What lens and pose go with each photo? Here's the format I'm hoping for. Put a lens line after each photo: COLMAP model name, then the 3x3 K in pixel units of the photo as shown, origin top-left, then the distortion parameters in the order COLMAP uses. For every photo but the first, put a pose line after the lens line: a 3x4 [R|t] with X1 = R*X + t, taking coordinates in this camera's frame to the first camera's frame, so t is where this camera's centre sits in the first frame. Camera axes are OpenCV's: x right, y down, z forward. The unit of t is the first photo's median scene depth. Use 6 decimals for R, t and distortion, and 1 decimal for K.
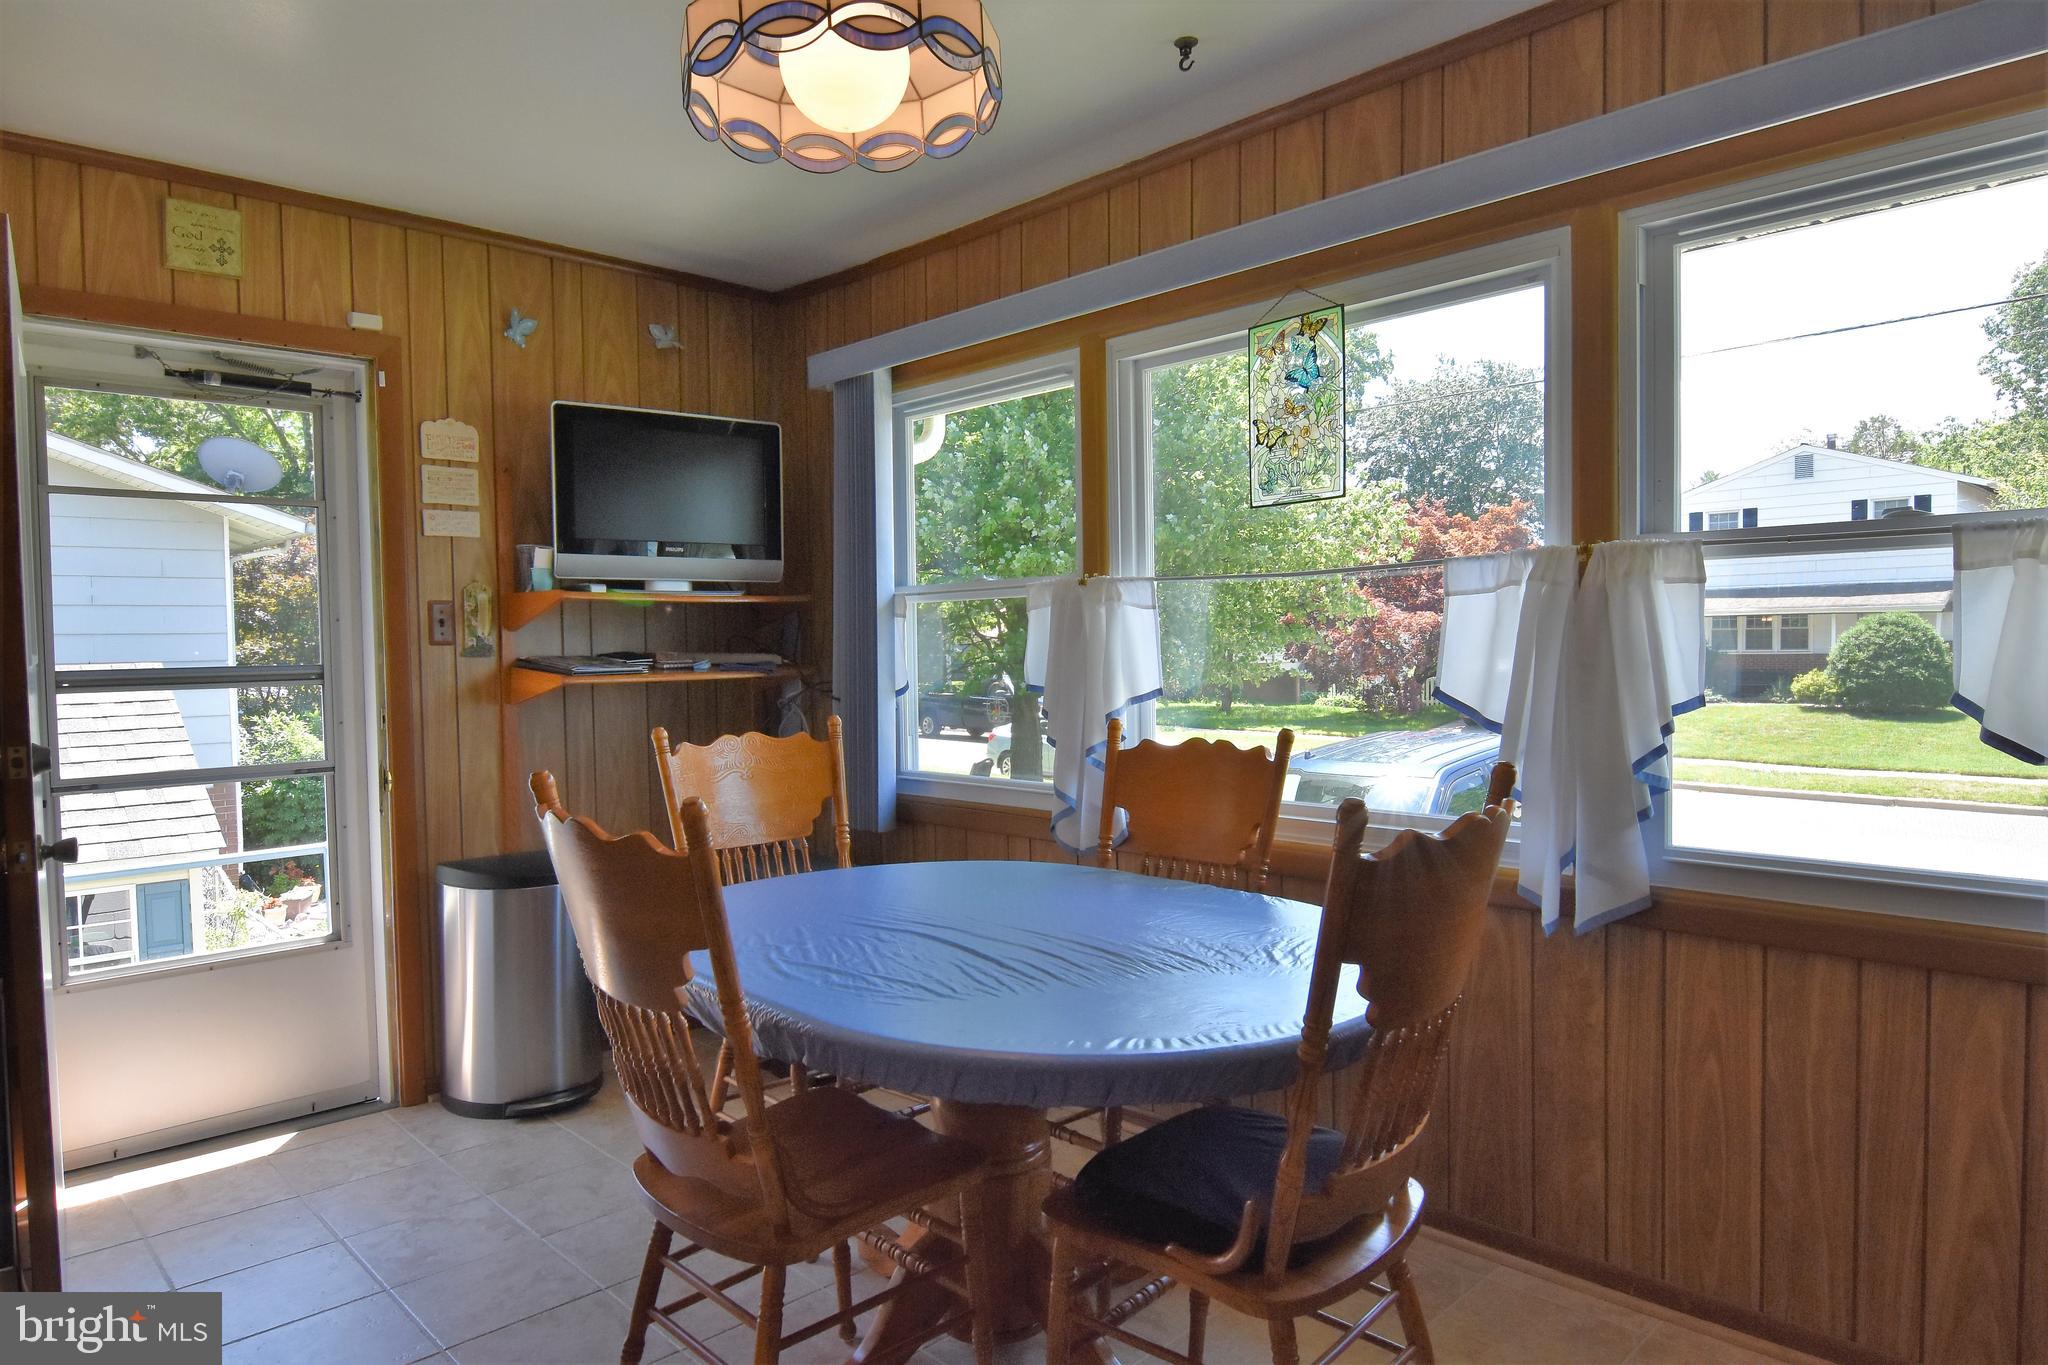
lens RADIAL K [[1267.9, 0, 1021.2], [0, 1267.9, 688.9], [0, 0, 1]] dist [-0.001255, -0.002588]
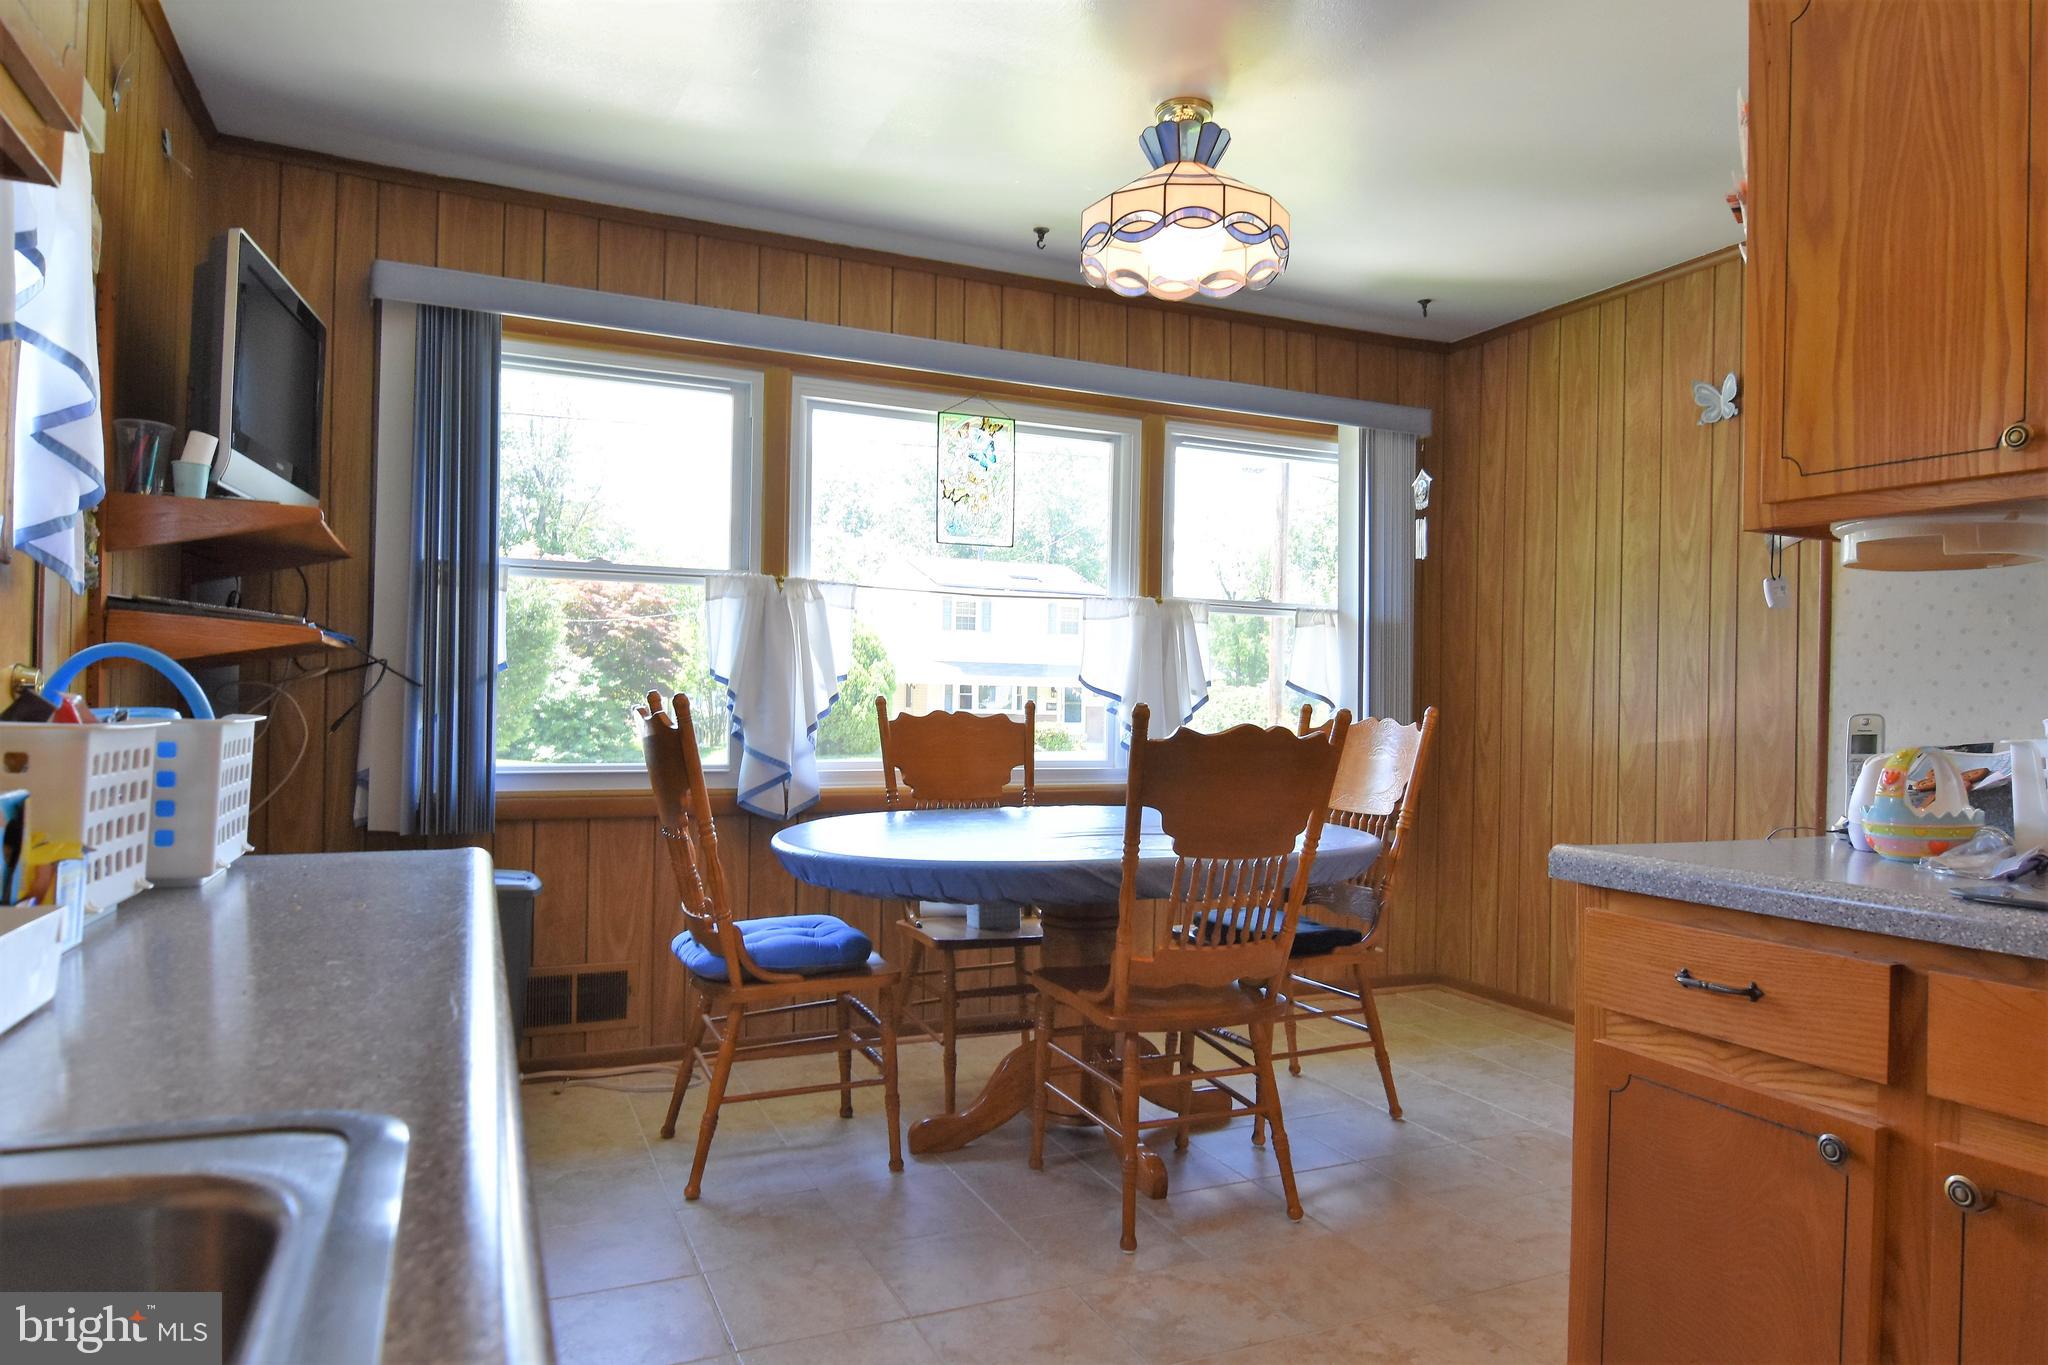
lens RADIAL K [[1267.9, 0, 1021.2], [0, 1267.9, 688.9], [0, 0, 1]] dist [-0.001255, -0.002588]
pose [[0.349666, 0.027924, 0.936458, -1.107022], [0.007255, 0.999445, -0.032511, 0.061231], [-0.936846, 0.018162, 0.349269, 0.465218]]
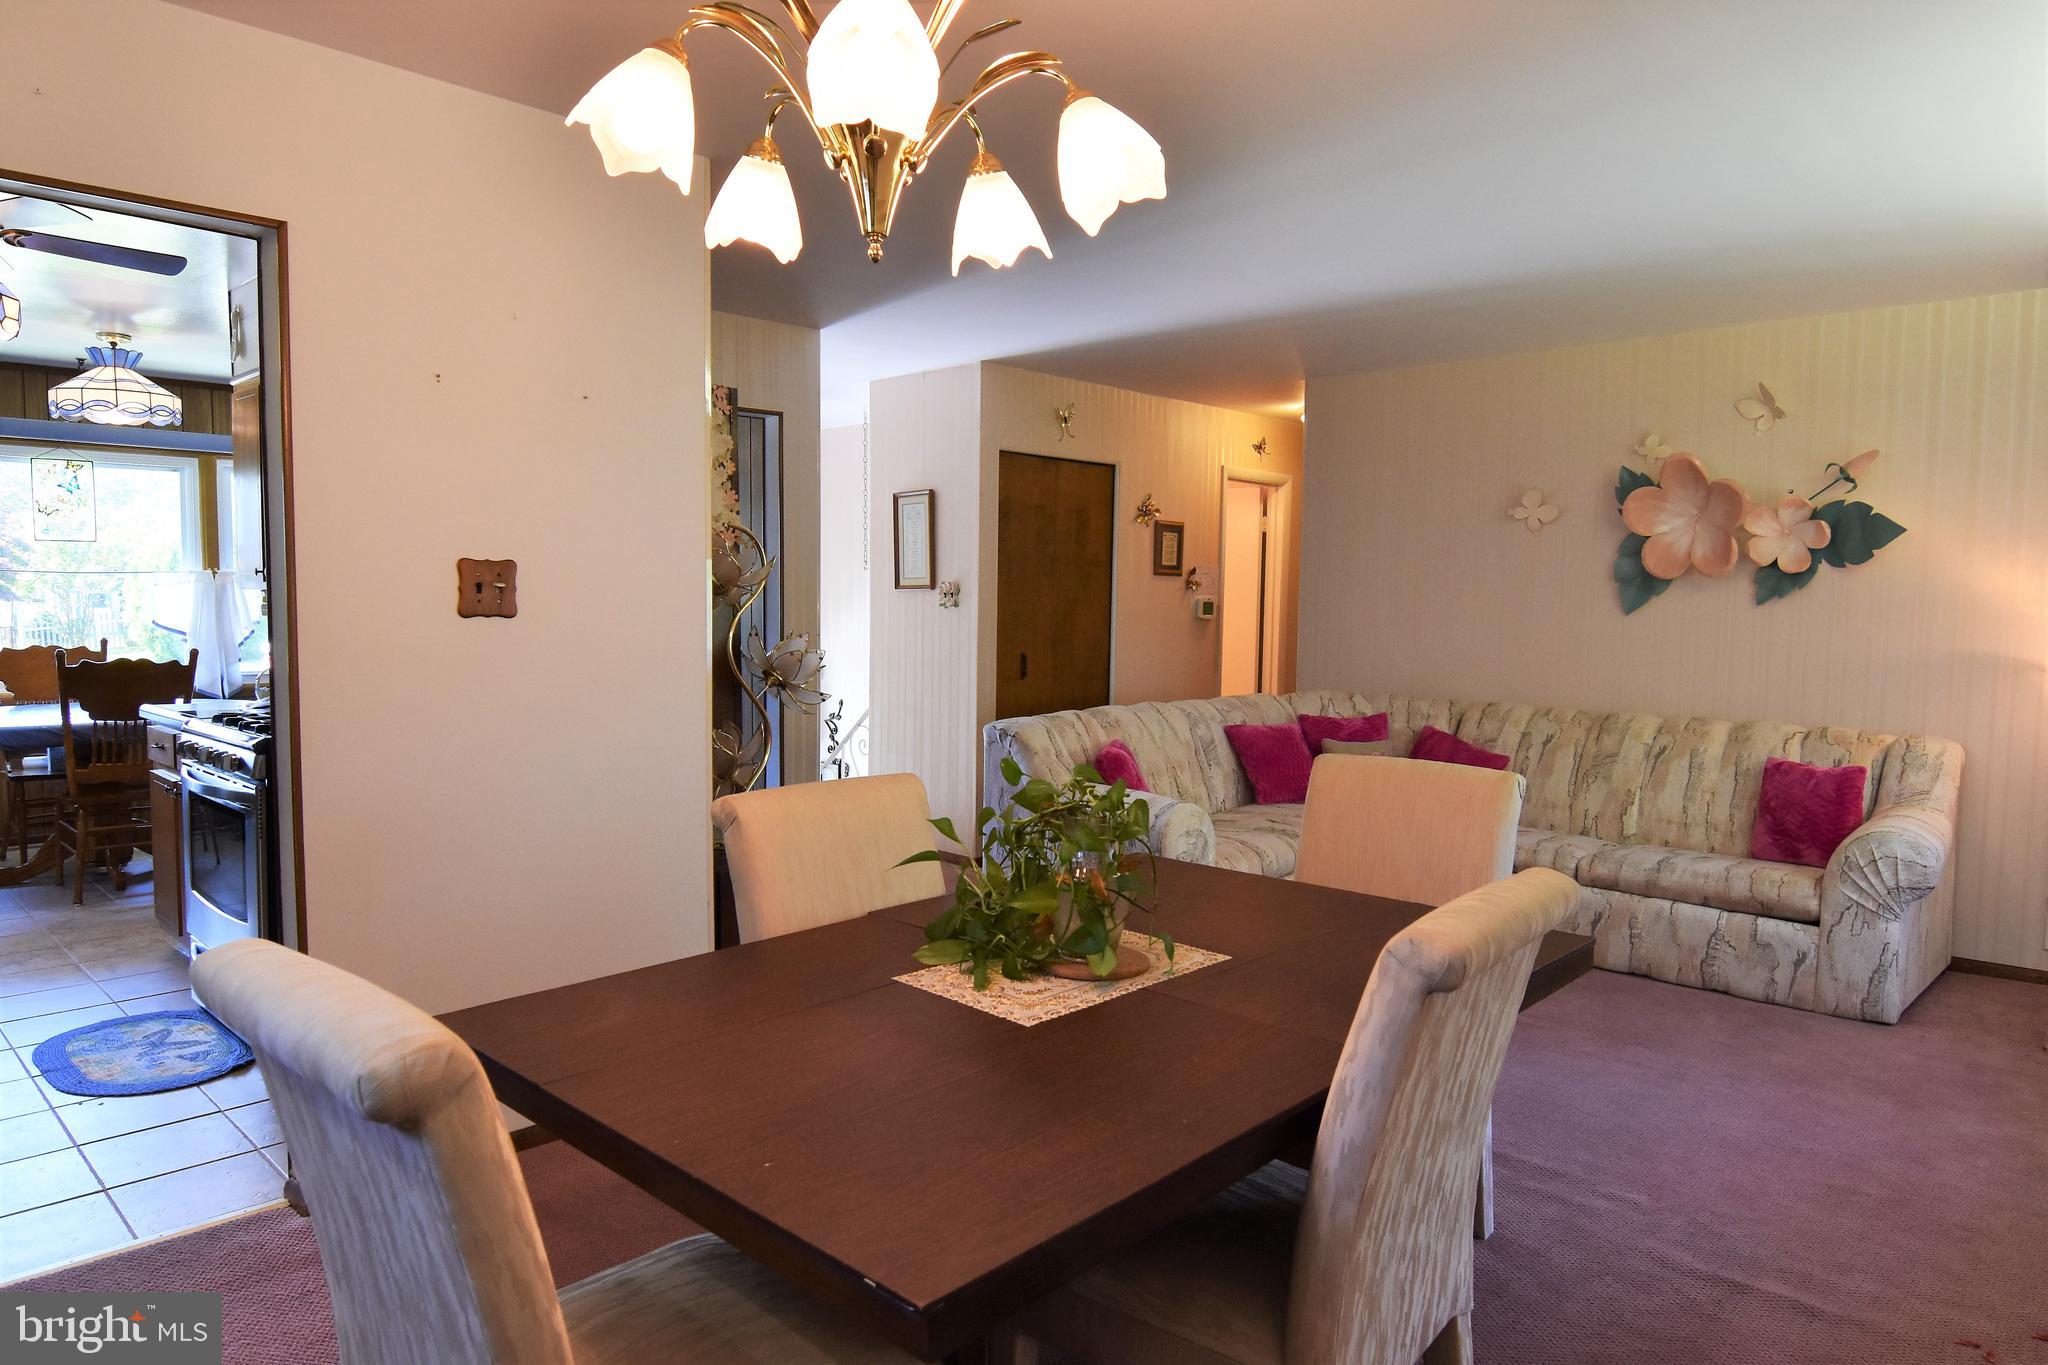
lens RADIAL K [[1267.9, 0, 1021.2], [0, 1267.9, 688.9], [0, 0, 1]] dist [-0.001255, -0.002588]
pose [[-0.031299, -0.061564, 0.997612, -2.154671], [0.029248, 0.997617, 0.062482, 0.025701], [-0.999082, 0.031134, -0.029424, -0.649427]]
